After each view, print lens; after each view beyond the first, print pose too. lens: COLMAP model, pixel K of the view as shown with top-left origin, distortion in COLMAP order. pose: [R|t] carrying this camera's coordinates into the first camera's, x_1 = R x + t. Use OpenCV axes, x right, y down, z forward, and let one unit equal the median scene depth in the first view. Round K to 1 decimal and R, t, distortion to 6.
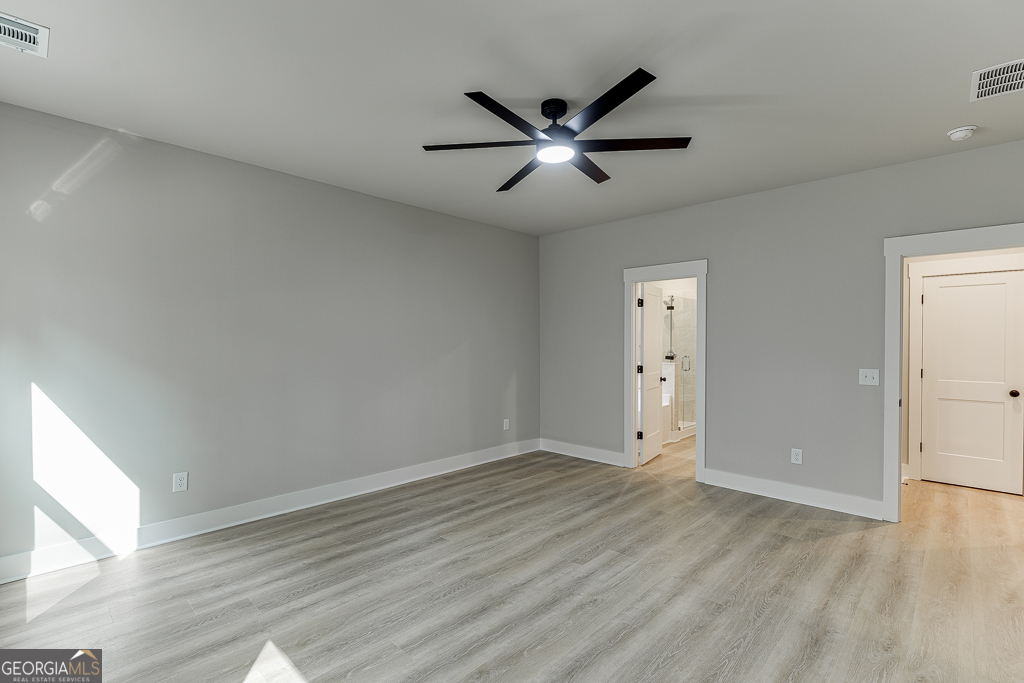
lens RADIAL K [[467.0, 0, 519.7], [0, 467.0, 340.7], [0, 0, 1]] dist [-0.003906, 0.000626]
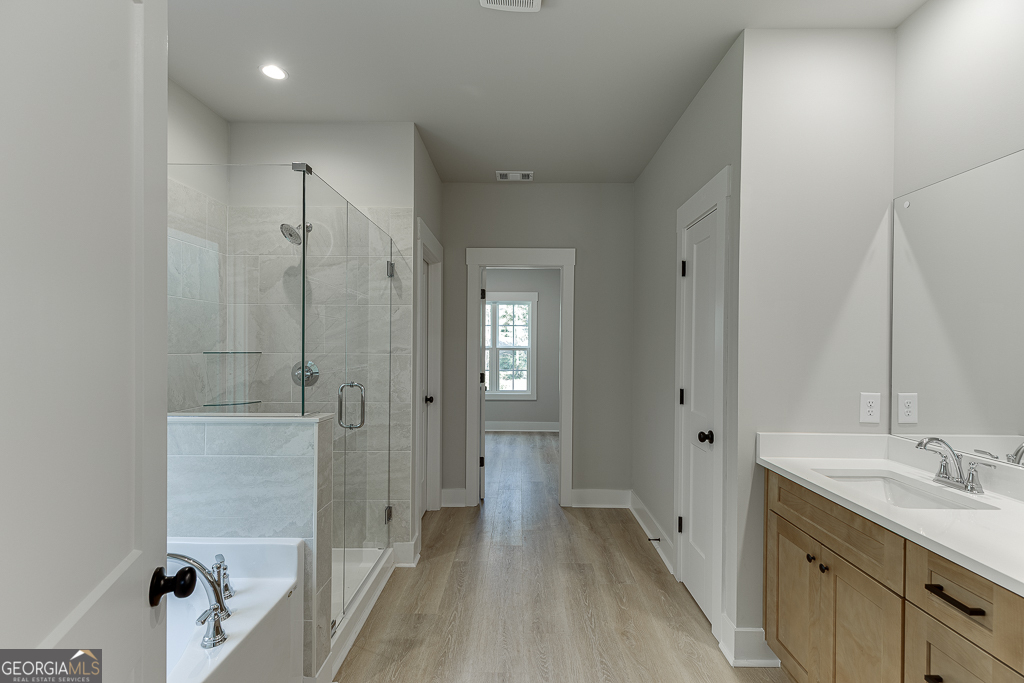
lens RADIAL K [[454.7, 0, 517.2], [0, 454.7, 333.9], [0, 0, 1]] dist [0.010252, -0.001901]
pose [[0.719852, 0.018706, 0.693875, 0.411446], [-0.017828, 0.999805, -0.008458, -0.003078], [-0.693898, -0.006282, 0.720046, 1.310235]]
